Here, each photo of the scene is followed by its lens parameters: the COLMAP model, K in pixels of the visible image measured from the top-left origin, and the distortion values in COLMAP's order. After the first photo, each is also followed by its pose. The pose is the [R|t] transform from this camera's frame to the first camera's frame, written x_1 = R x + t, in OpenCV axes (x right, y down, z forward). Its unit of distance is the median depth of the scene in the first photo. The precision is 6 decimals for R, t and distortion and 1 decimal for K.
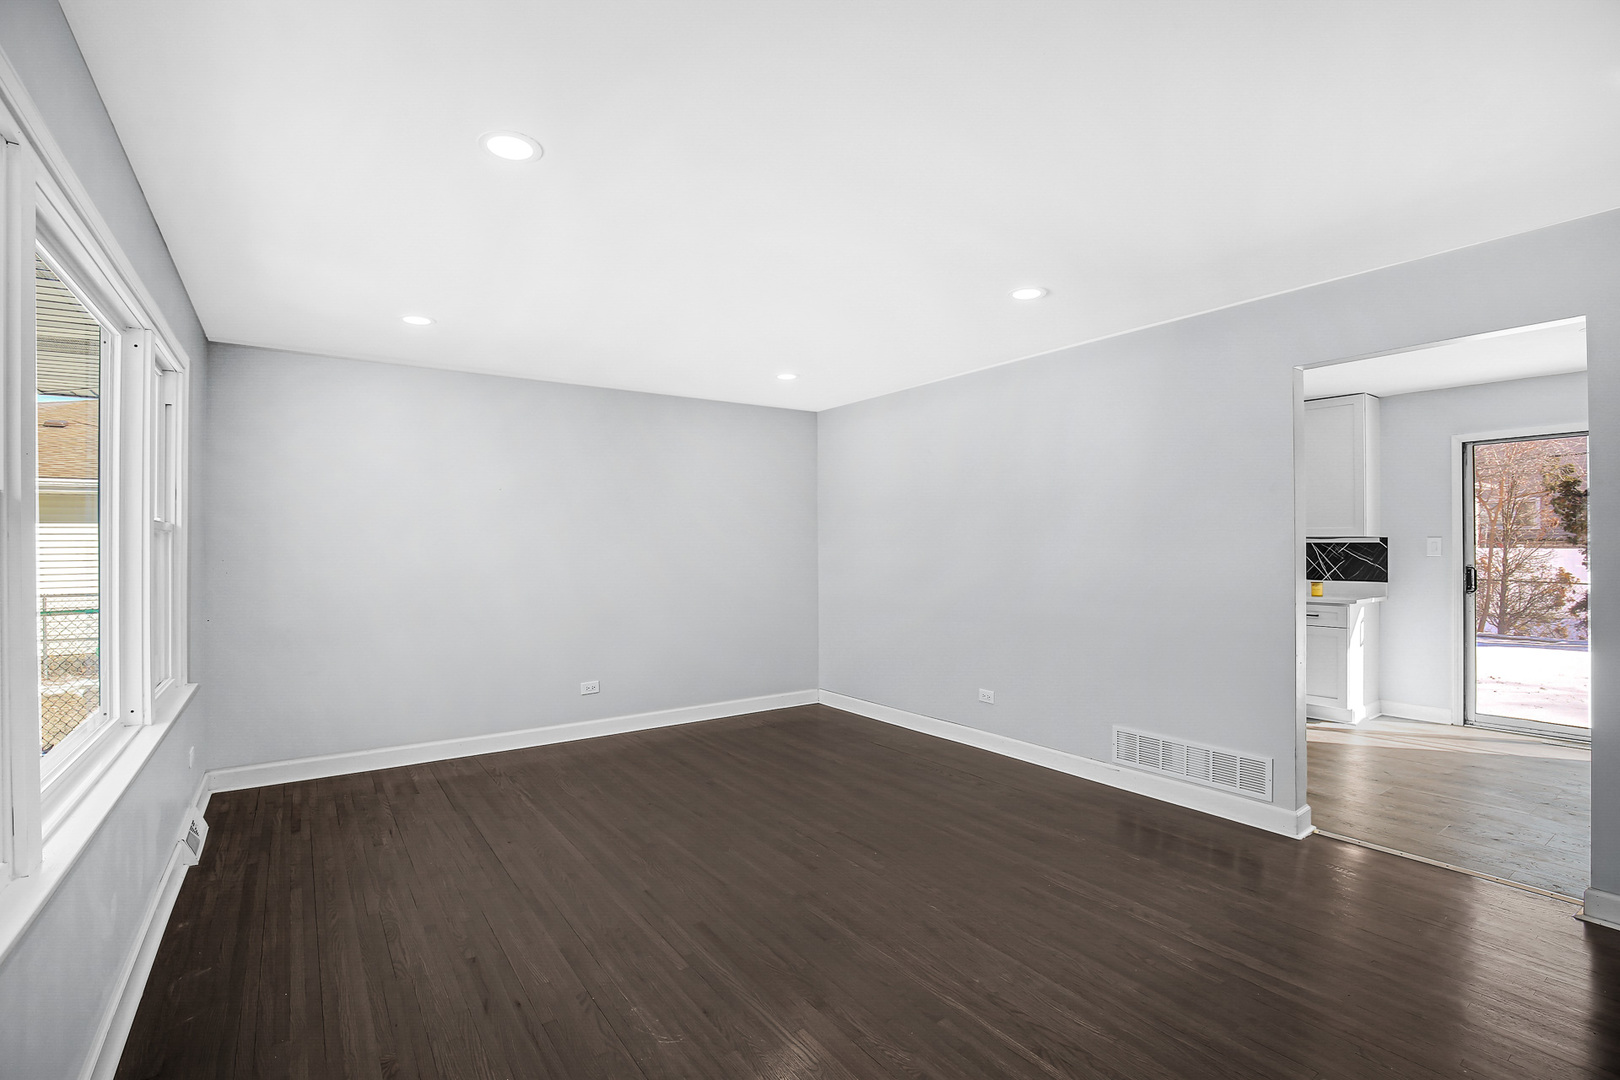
lens RADIAL K [[731.5, 0, 810.0], [0, 731.5, 540.0], [0, 0, 1]] dist [-0.026306, 0.001175]
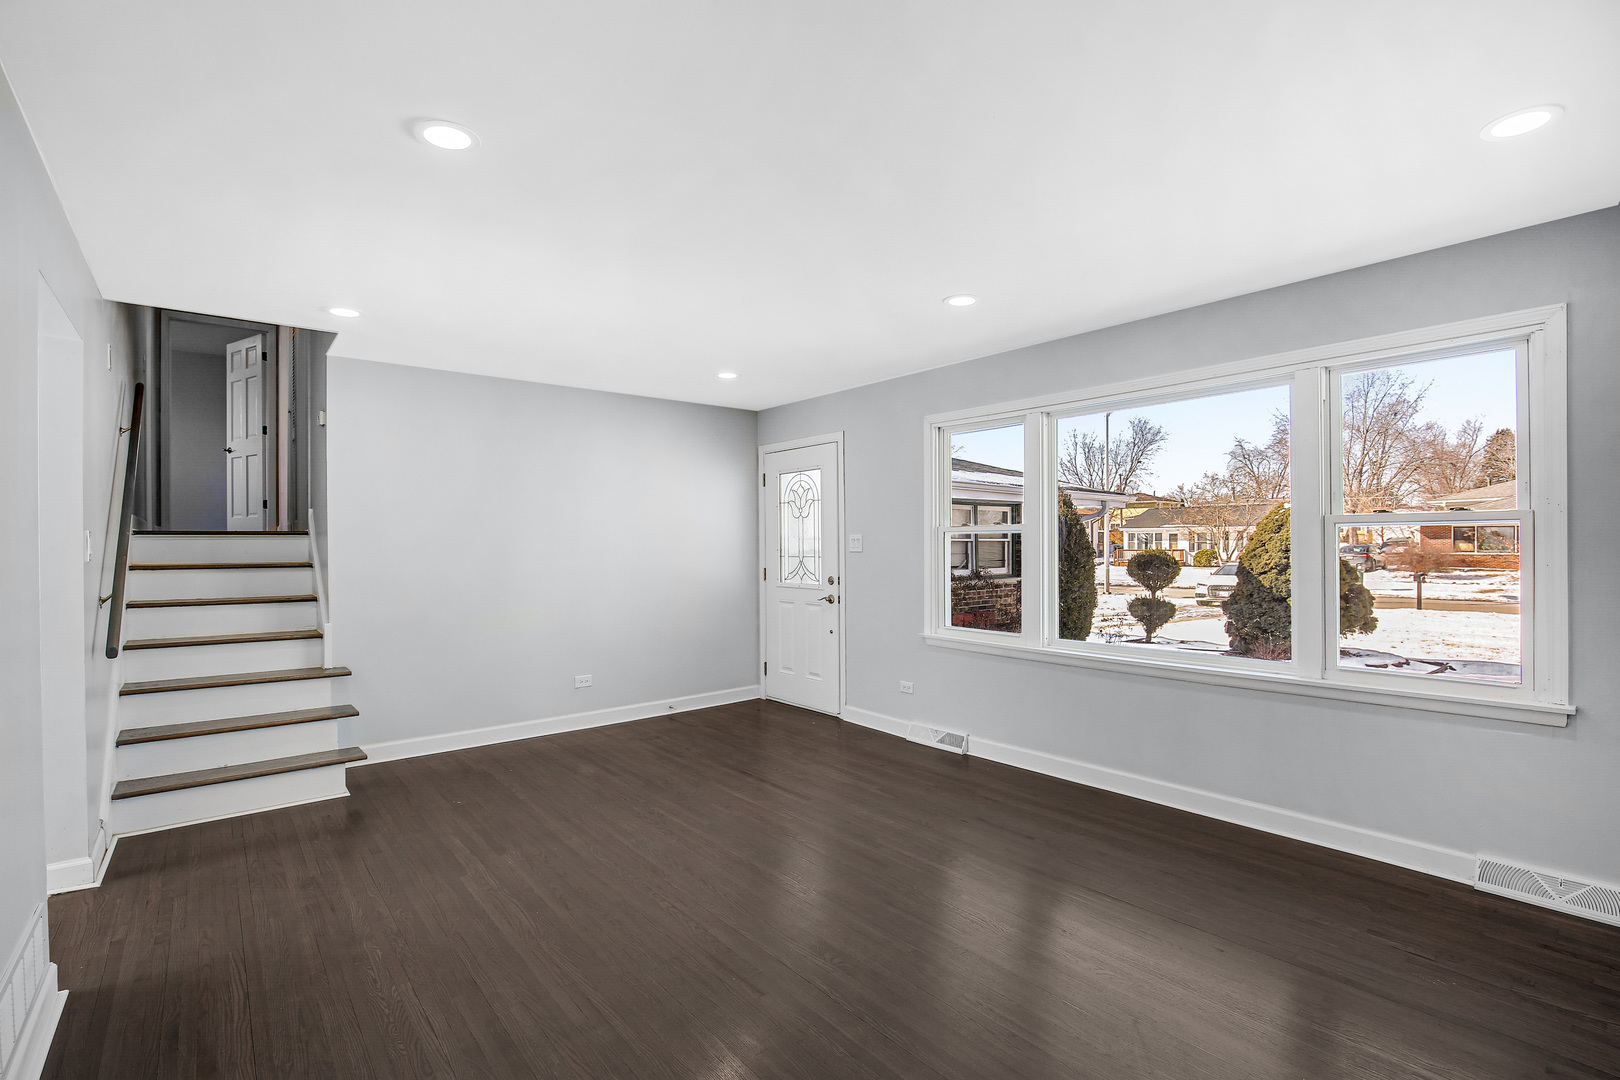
lens RADIAL K [[731.5, 0, 810.0], [0, 731.5, 540.0], [0, 0, 1]] dist [-0.026306, 0.001175]
pose [[-0.996703, 0.009051, -0.080629, 0.052880], [0.009852, 0.999906, -0.009541, 0.013527], [0.080535, -0.010304, -0.996698, 1.938494]]
